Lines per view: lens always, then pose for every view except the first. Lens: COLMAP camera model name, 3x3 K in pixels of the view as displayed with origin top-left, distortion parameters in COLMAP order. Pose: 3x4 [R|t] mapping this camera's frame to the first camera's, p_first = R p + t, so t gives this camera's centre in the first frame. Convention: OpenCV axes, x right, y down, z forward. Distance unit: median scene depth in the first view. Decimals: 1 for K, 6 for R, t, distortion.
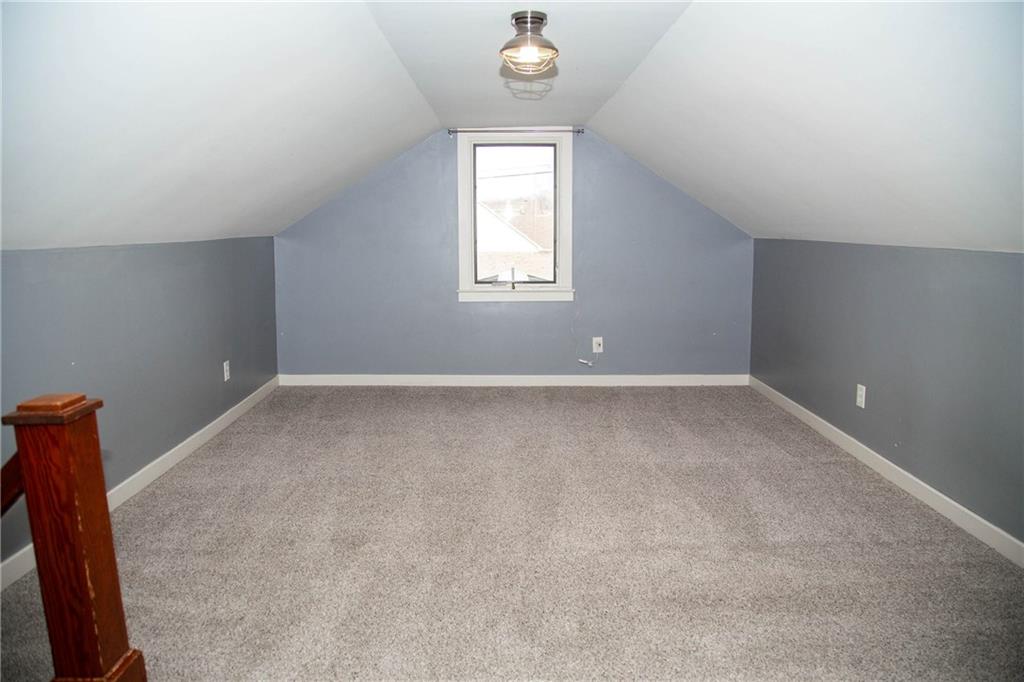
lens RADIAL K [[693.0, 0, 513.8], [0, 693.0, 346.1], [0, 0, 1]] dist [-0.126839, 0.065891]
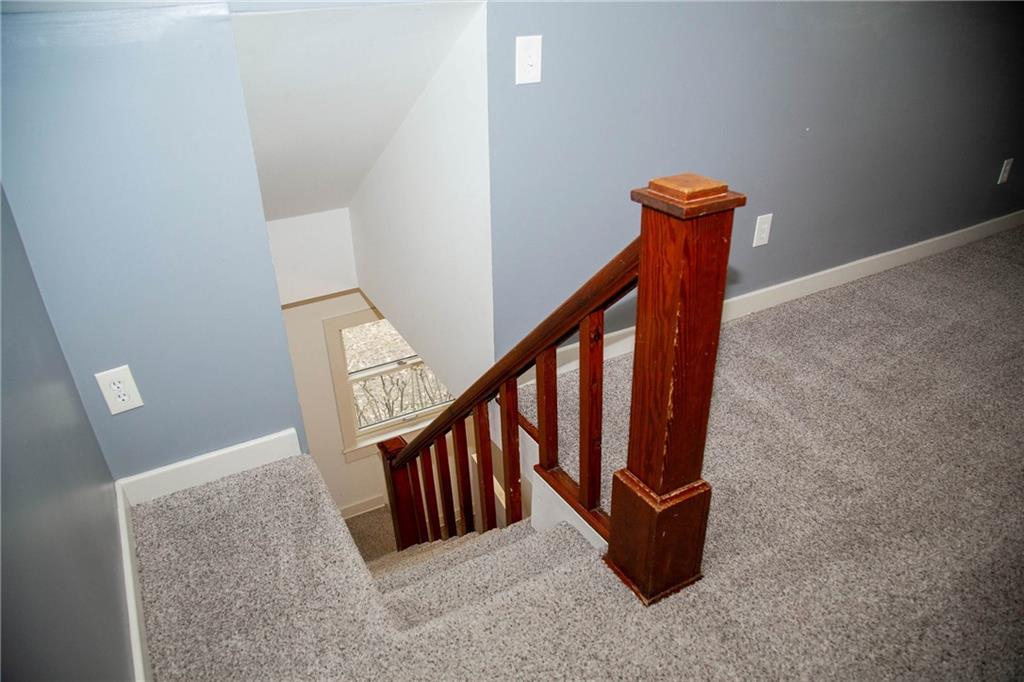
lens RADIAL K [[693.0, 0, 513.8], [0, 693.0, 346.1], [0, 0, 1]] dist [-0.126839, 0.065891]
pose [[0.476947, 0.415103, -0.774733, -0.042323], [-0.129429, 0.905009, 0.405225, -0.029443], [0.869350, -0.092998, 0.485367, 0.234114]]
